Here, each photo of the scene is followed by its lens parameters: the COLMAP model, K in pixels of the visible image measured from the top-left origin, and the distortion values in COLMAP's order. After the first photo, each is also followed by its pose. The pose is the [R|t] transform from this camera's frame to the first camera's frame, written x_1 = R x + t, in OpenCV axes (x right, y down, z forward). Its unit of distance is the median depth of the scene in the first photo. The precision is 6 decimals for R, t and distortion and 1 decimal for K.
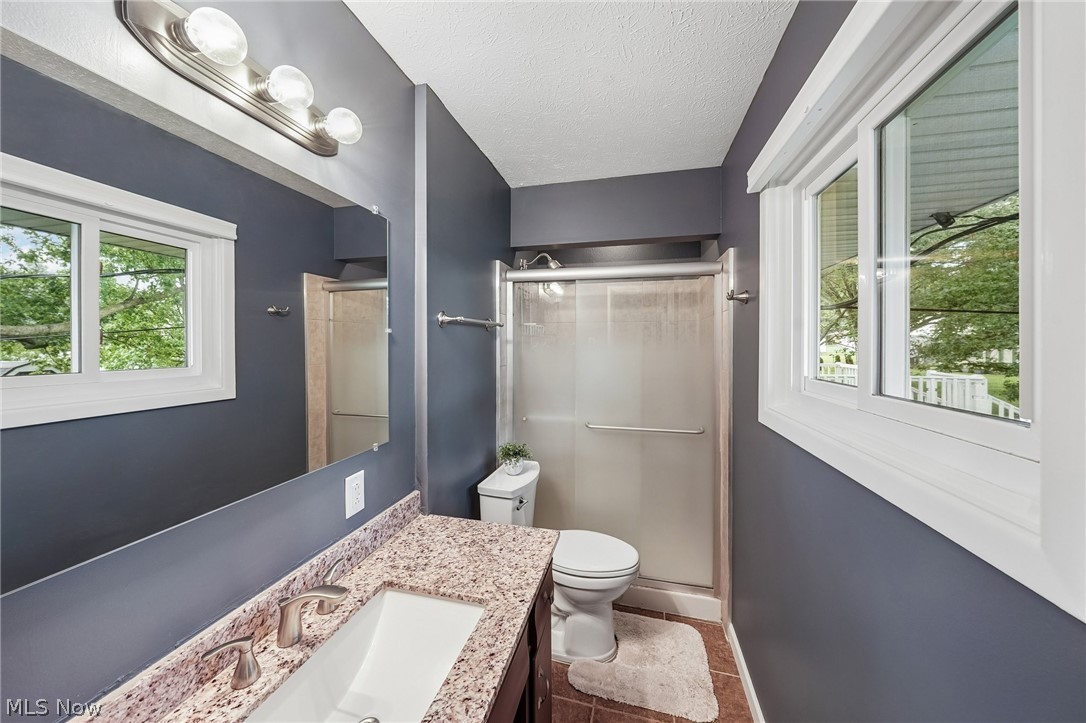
lens RADIAL K [[374.6, 0, 544.7], [0, 374.6, 342.2], [0, 0, 1]] dist [0.002013, 0.000671]
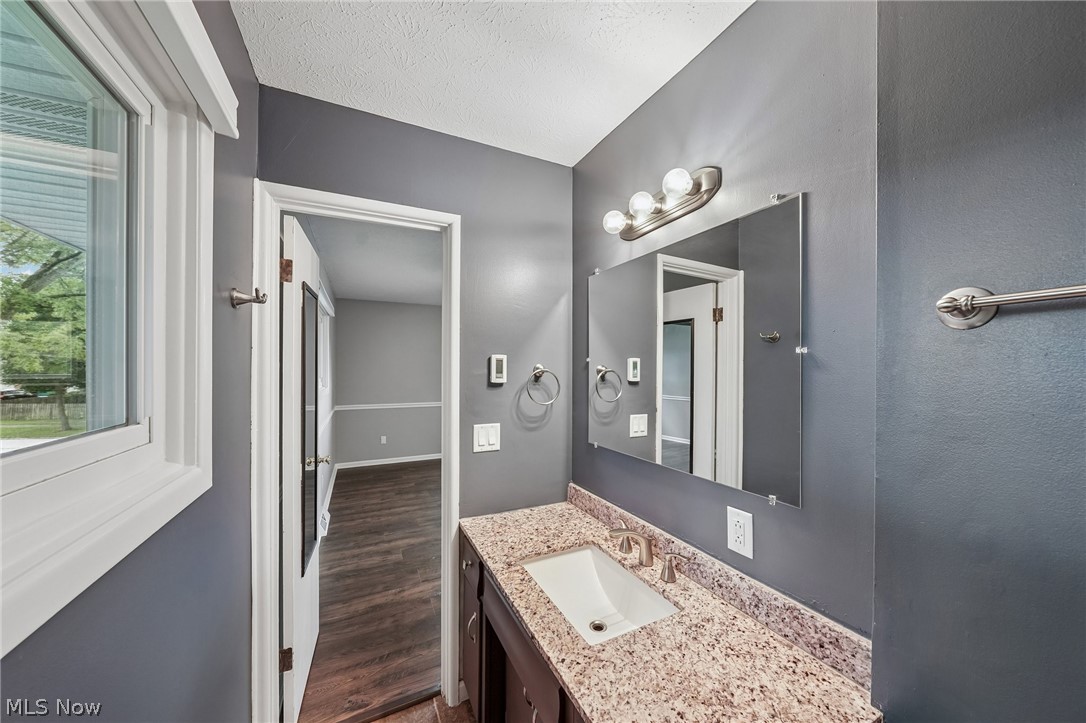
lens RADIAL K [[374.6, 0, 541.6], [0, 374.6, 368.7], [0, 0, 1]] dist [0.002013, 0.000671]
pose [[-0.763359, 0.001248, -0.645973, 0.472358], [0.002231, 0.999997, -0.000705, -0.000275], [0.645970, -0.001979, -0.763360, 1.412834]]
